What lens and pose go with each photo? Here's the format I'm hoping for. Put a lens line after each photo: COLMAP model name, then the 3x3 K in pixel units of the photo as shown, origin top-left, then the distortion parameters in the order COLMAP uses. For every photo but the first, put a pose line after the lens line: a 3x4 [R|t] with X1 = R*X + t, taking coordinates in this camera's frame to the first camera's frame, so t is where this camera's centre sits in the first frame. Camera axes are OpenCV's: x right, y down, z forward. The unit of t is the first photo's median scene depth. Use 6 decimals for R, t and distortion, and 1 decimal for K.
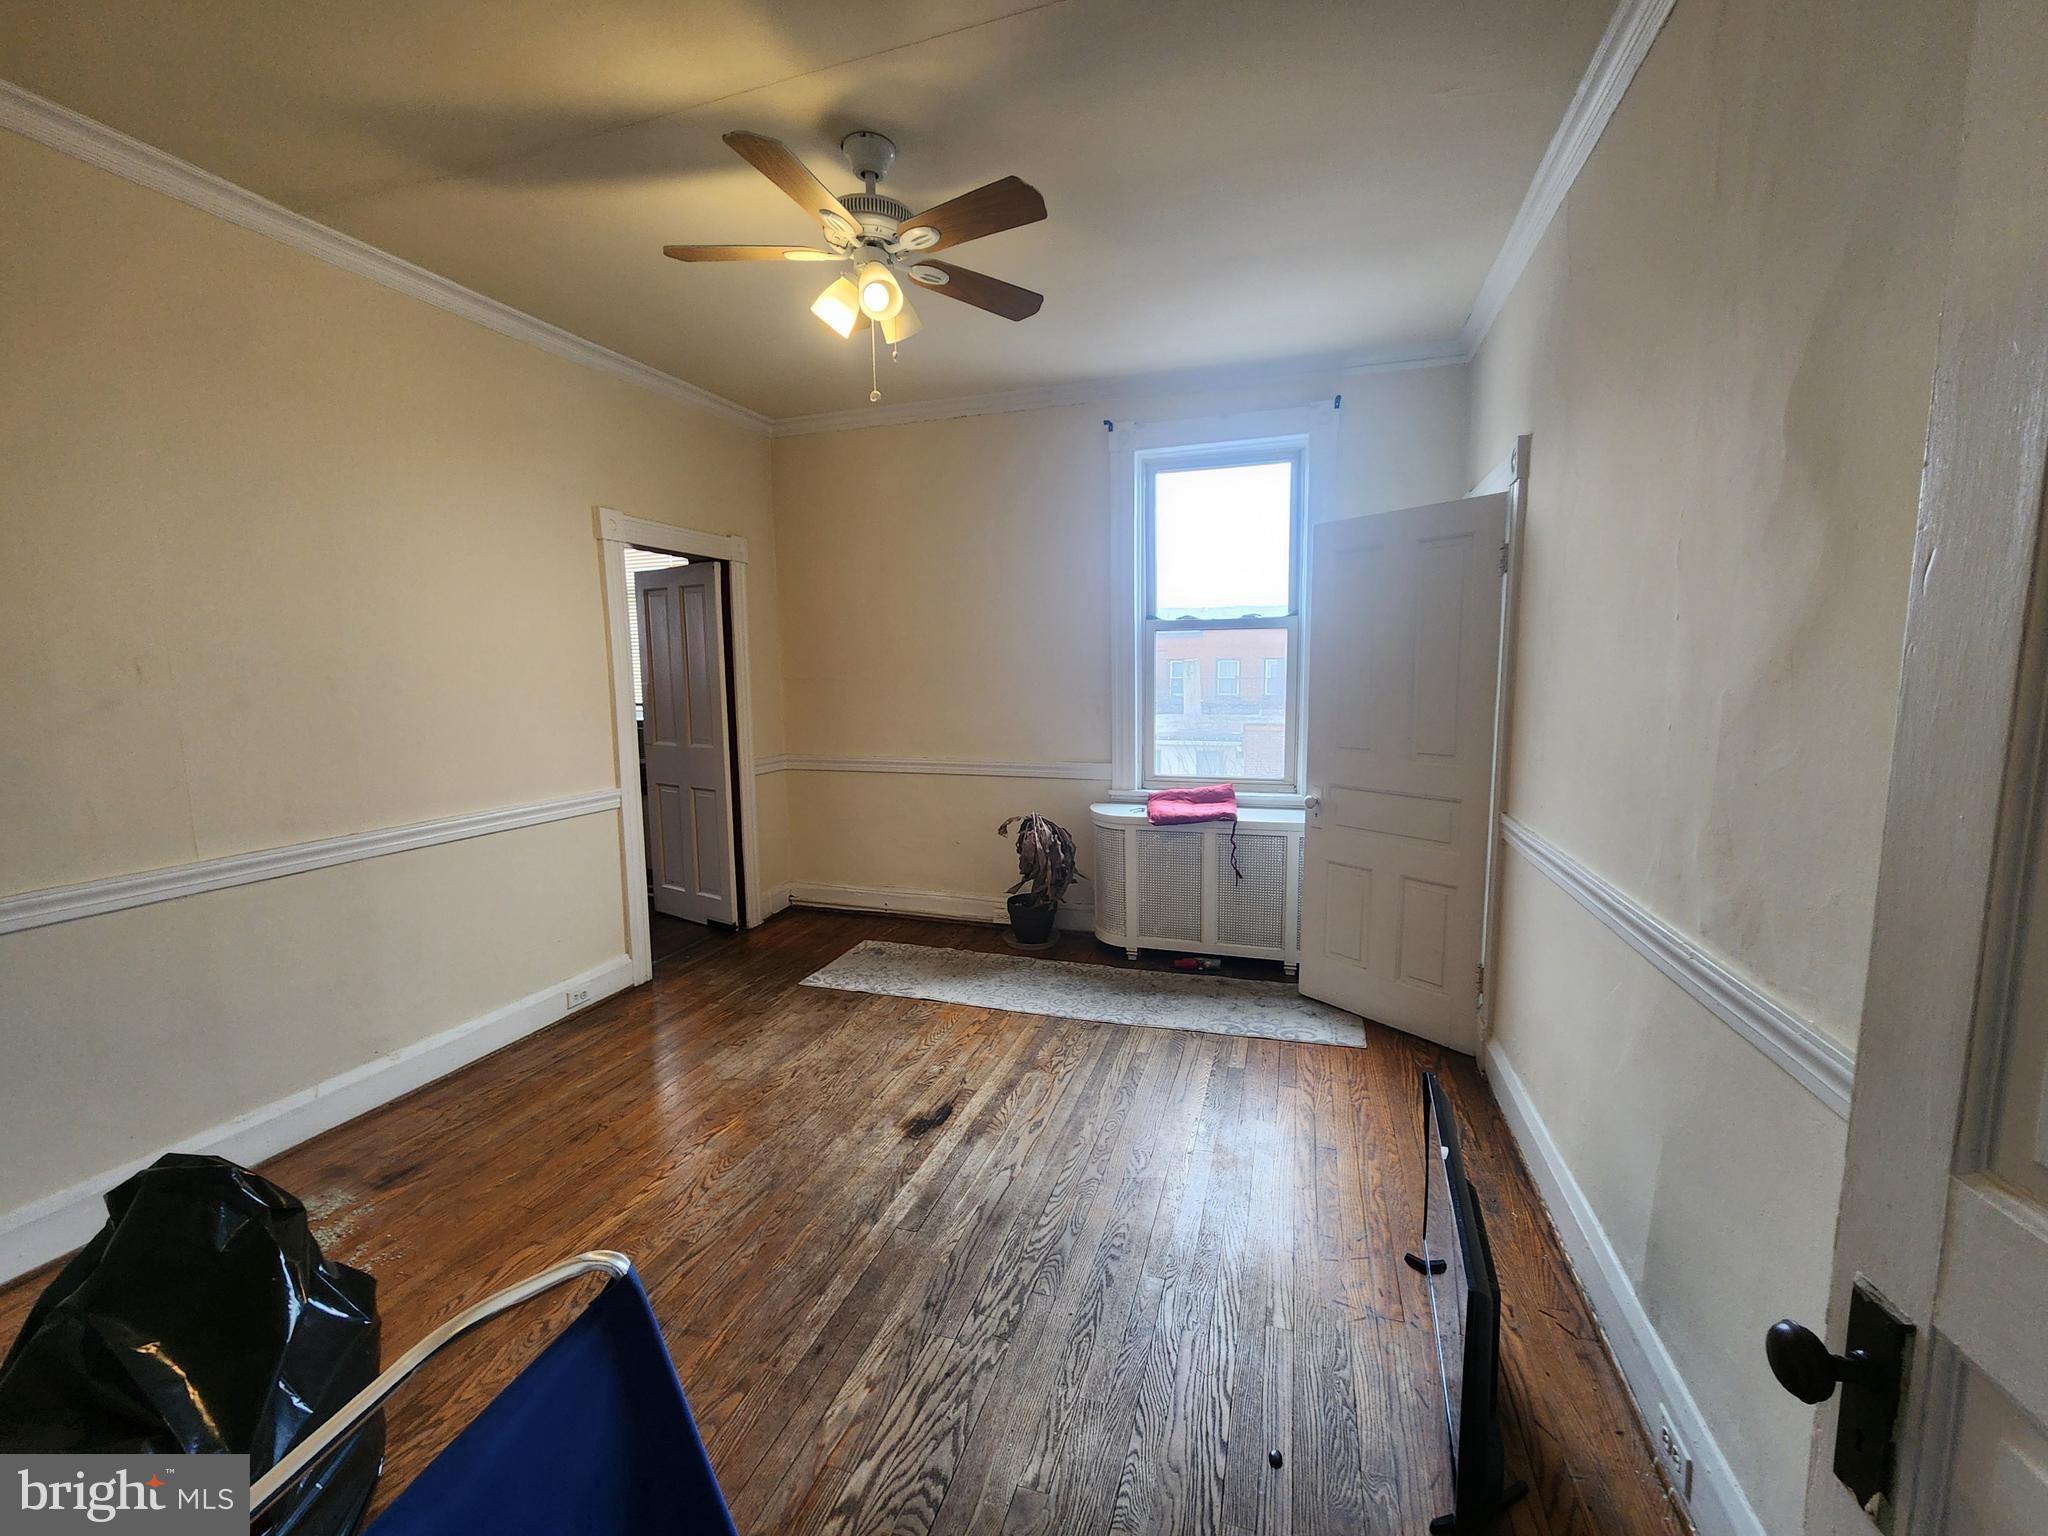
lens RADIAL K [[840.1, 0, 1027.6], [0, 840.1, 767.2], [0, 0, 1]] dist [-0.001634, 0.001625]
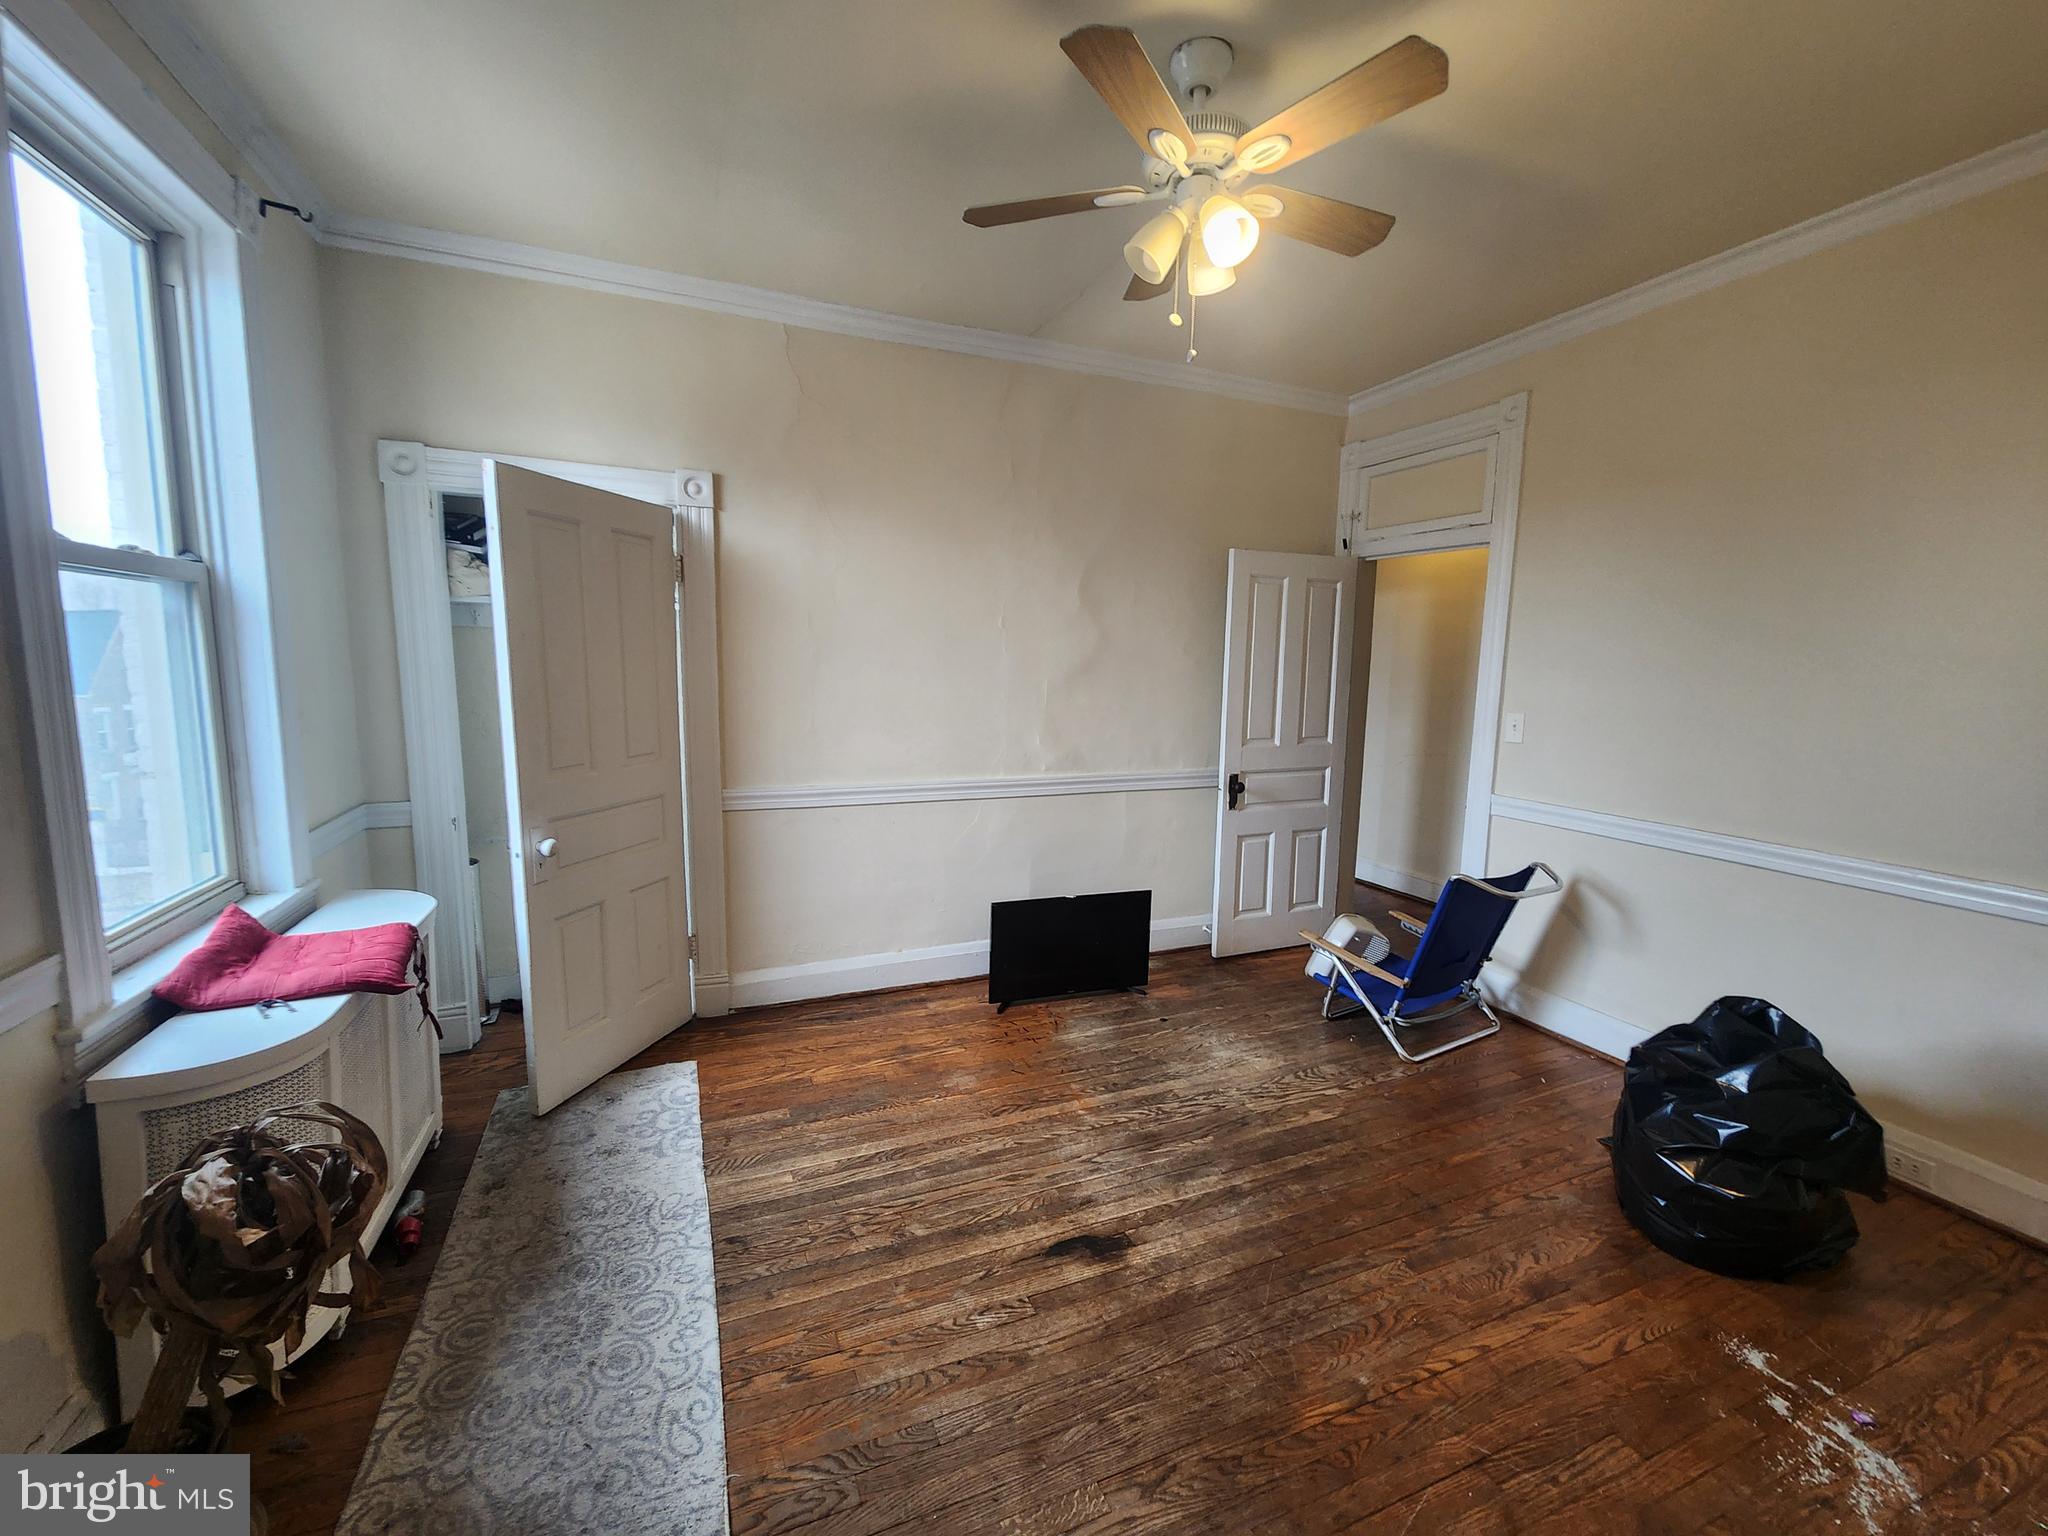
lens RADIAL K [[840.1, 0, 1027.3], [0, 840.1, 761.8], [0, 0, 1]] dist [-0.001634, 0.001625]
pose [[-0.646544, -0.097711, 0.756593, -0.654990], [0.077337, 0.978259, 0.192427, -0.193611], [-0.758947, 0.182925, -0.624931, 1.500129]]
